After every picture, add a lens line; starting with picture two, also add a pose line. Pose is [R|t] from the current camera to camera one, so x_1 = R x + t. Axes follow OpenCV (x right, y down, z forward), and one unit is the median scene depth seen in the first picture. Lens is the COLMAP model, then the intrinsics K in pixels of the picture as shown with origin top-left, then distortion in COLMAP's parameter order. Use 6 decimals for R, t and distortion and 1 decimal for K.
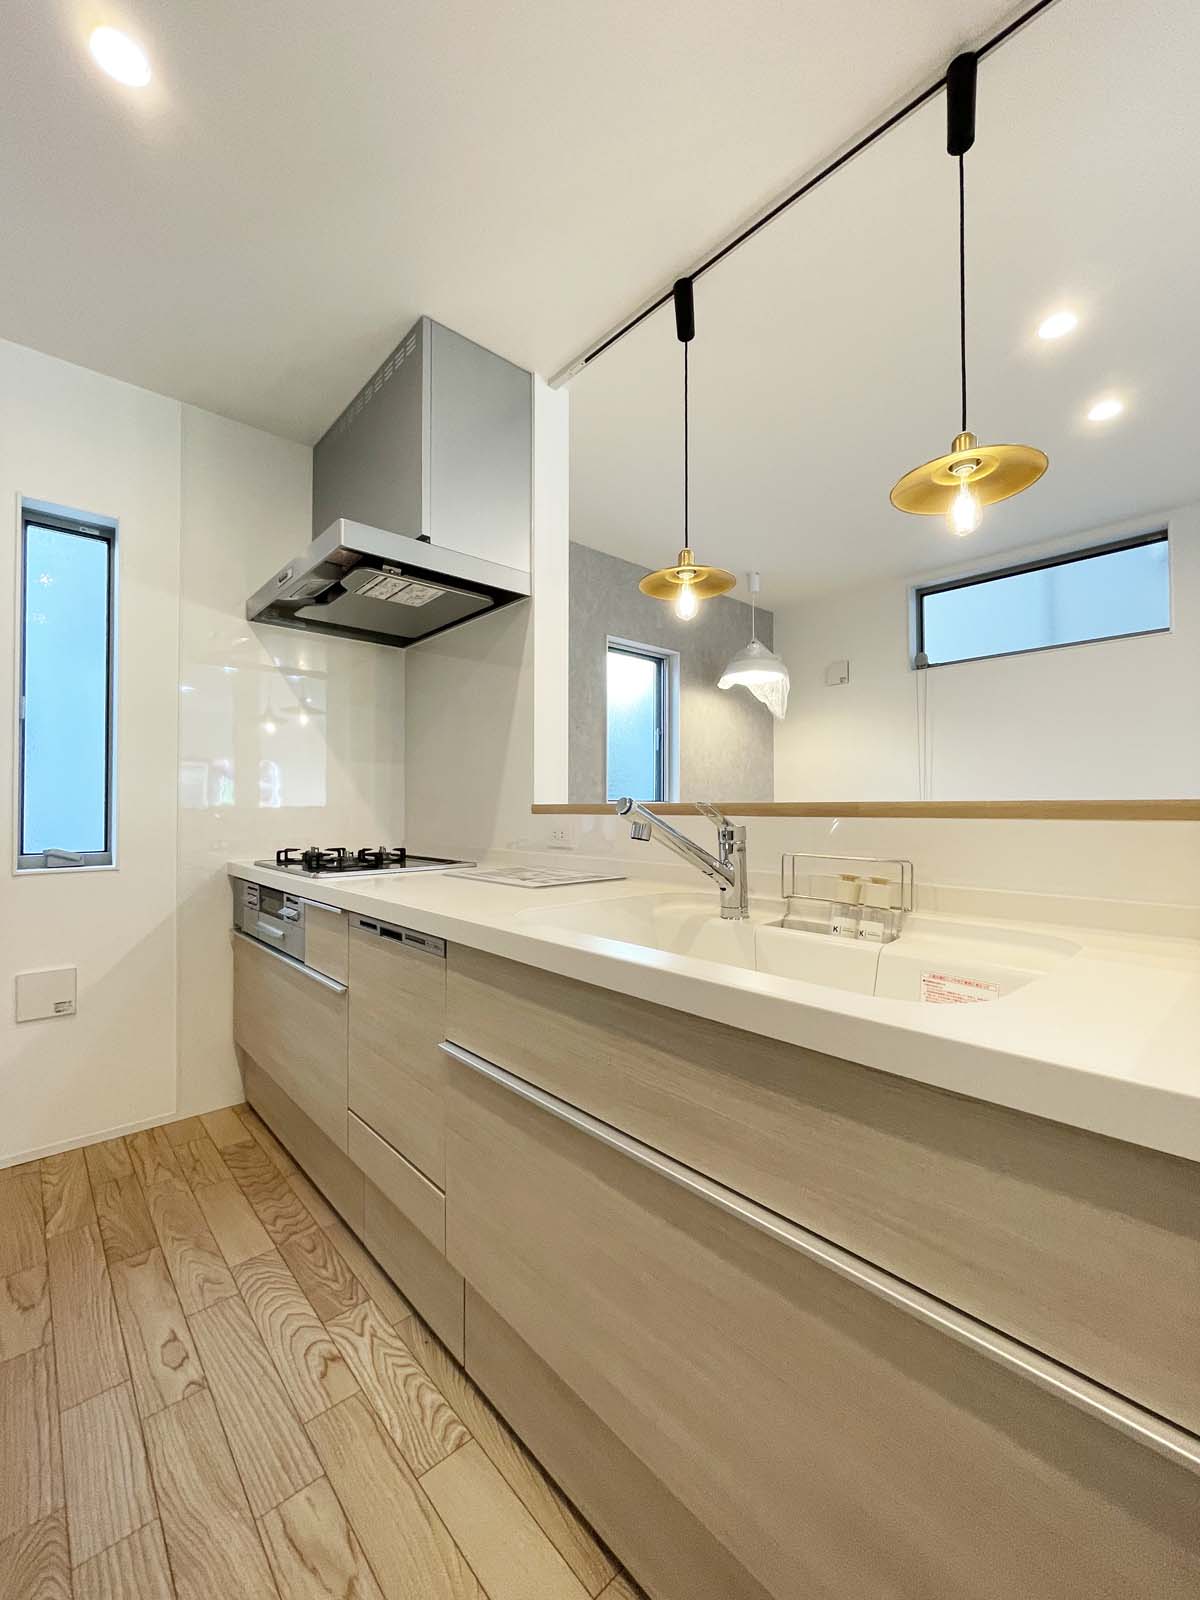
lens RADIAL K [[647.7, 0, 600.0], [0, 647.7, 800.0], [0, 0, 1]] dist [-0.004031, 0.000344]
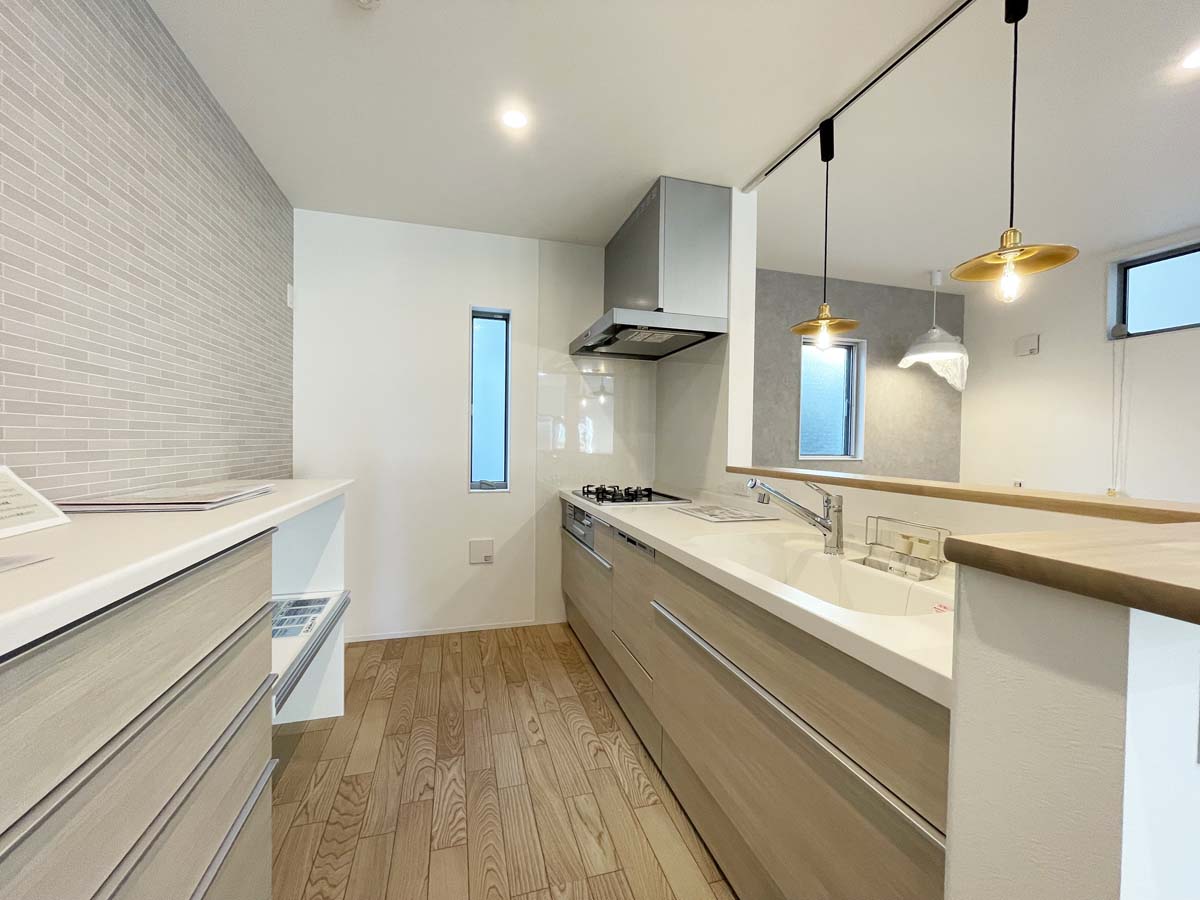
lens RADIAL K [[485.8, 0, 600.0], [0, 485.8, 449.6], [0, 0, 1]] dist [-0.004031, 0.000344]
pose [[0.901097, 0.020520, -0.433133, 0.141508], [-0.008561, 0.999527, 0.029543, -0.071150], [0.433534, -0.022913, 0.900846, -0.217128]]
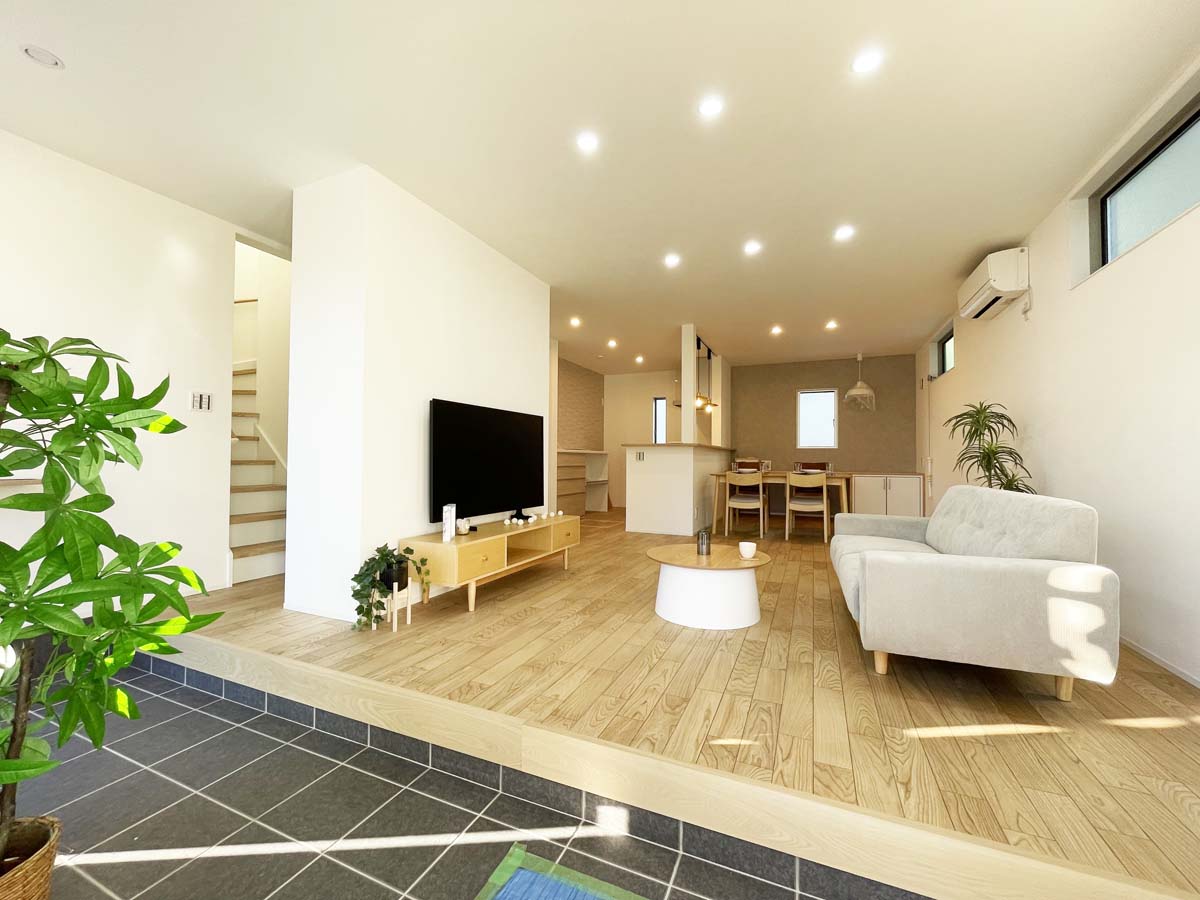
lens RADIAL K [[485.8, 0, 600.0], [0, 485.8, 449.6], [0, 0, 1]] dist [-0.004031, 0.000344]
pose [[0.410571, -0.017055, -0.911669, 3.091709], [0.004053, 0.999849, -0.016880, 0.091556], [0.911819, 0.003235, 0.410579, -1.339687]]
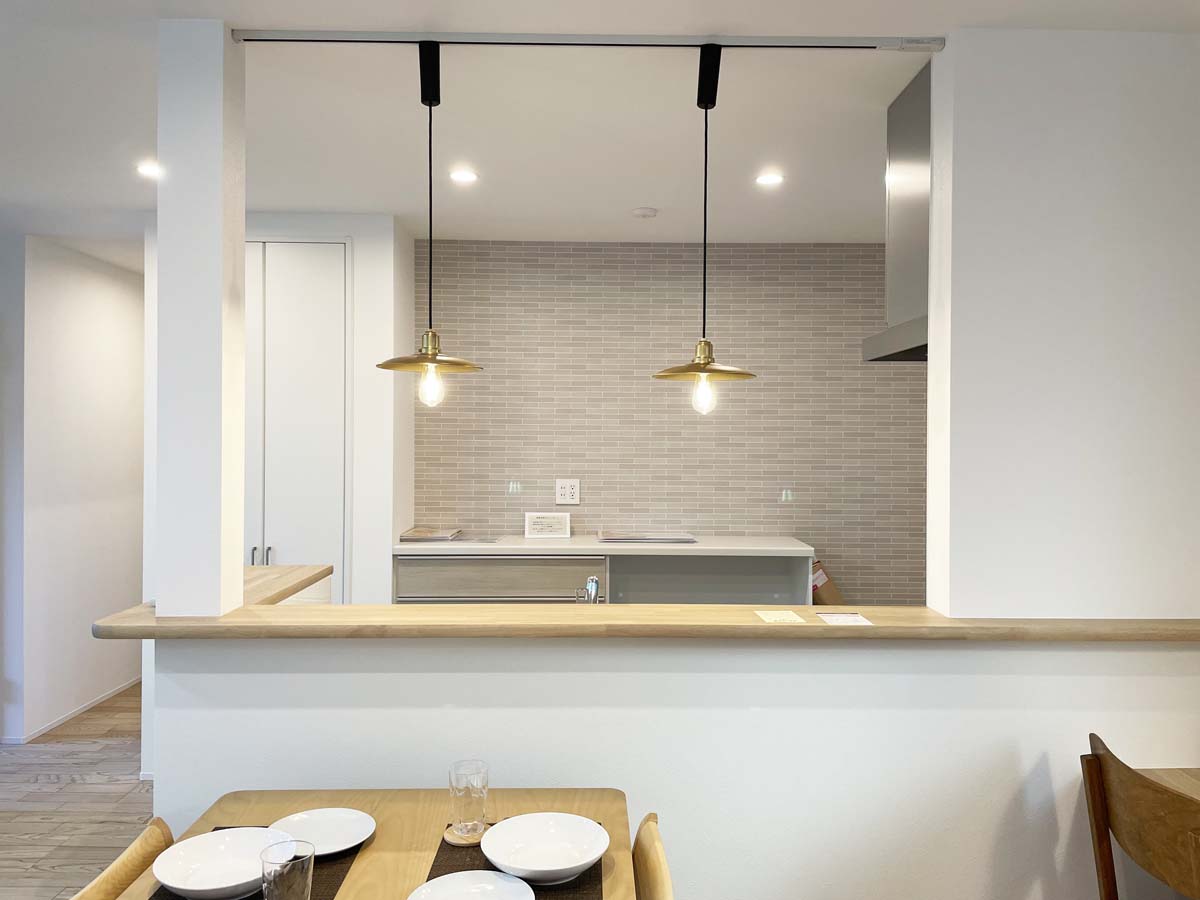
lens RADIAL K [[904.0, 0, 607.8], [0, 904.0, 447.2], [0, 0, 1]] dist [0.067238, -0.098103]
pose [[-0.657080, 0.003015, -0.753815, 1.087493], [0.002335, 0.999995, 0.001965, -0.206706], [0.753817, -0.000469, -0.657084, 1.576089]]
